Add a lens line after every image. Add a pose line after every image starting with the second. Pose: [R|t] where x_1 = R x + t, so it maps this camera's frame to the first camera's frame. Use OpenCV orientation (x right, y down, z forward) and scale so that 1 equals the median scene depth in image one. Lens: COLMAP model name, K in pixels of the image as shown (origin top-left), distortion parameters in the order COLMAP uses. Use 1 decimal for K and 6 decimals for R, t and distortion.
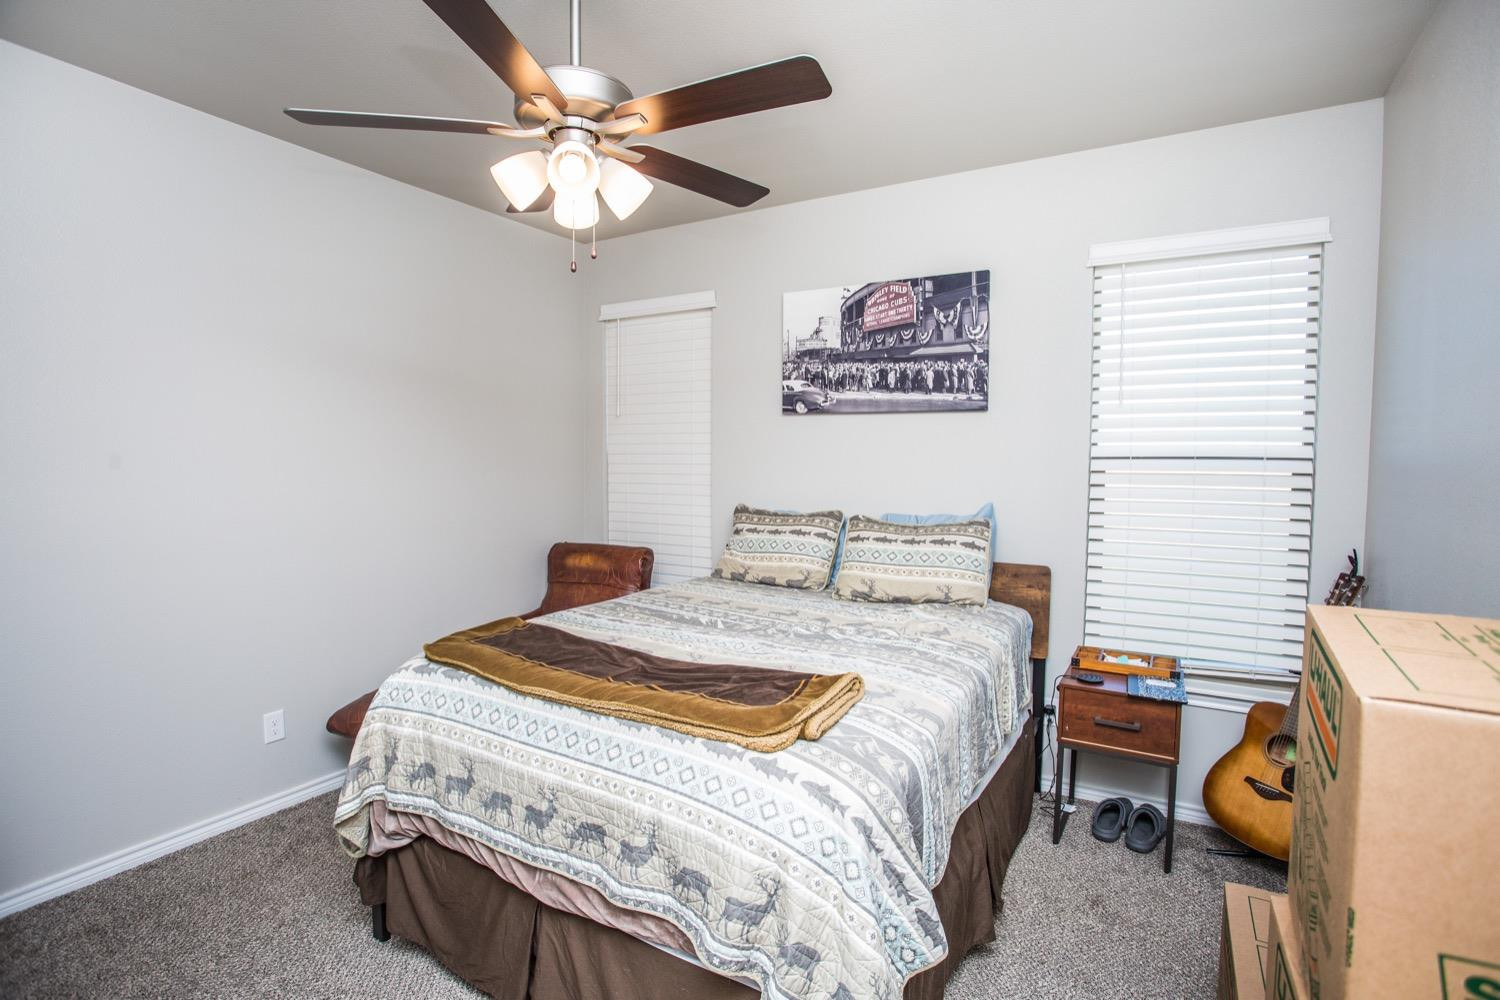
lens RADIAL K [[730.5, 0, 757.7], [0, 730.5, 494.5], [0, 0, 1]] dist [-0.078111, 0.036144]
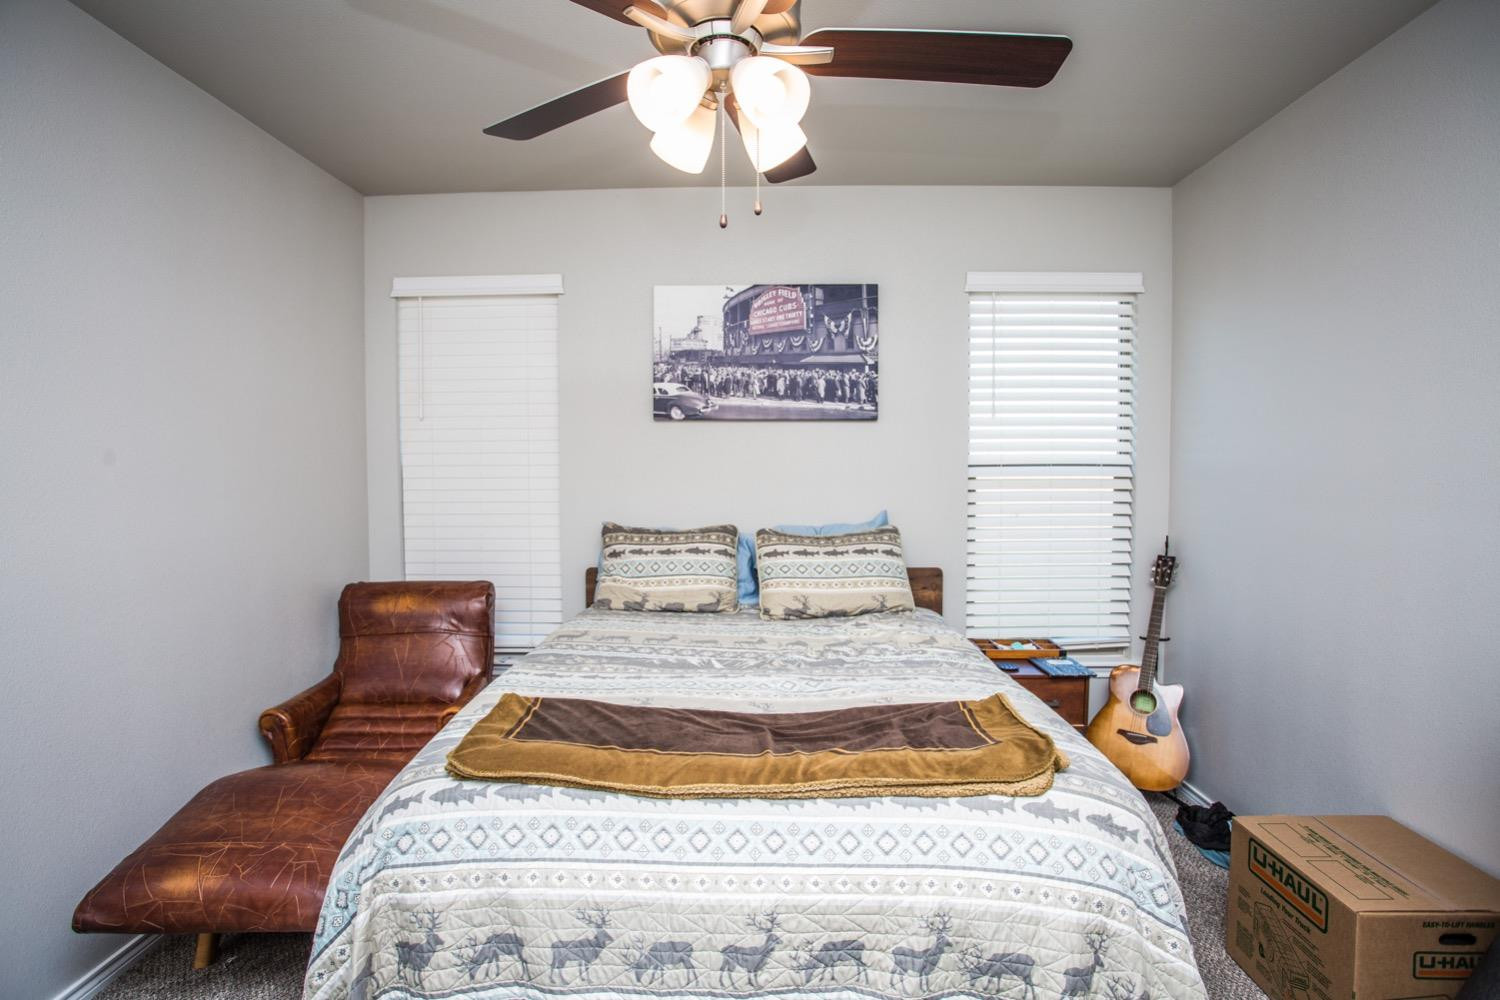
lens RADIAL K [[730.5, 0, 757.7], [0, 730.5, 494.5], [0, 0, 1]] dist [-0.078111, 0.036144]
pose [[0.874098, -0.026453, 0.485029, -0.330931], [0.033069, 0.999440, -0.005086, -0.011345], [-0.484623, 0.020485, 0.874483, 0.178271]]
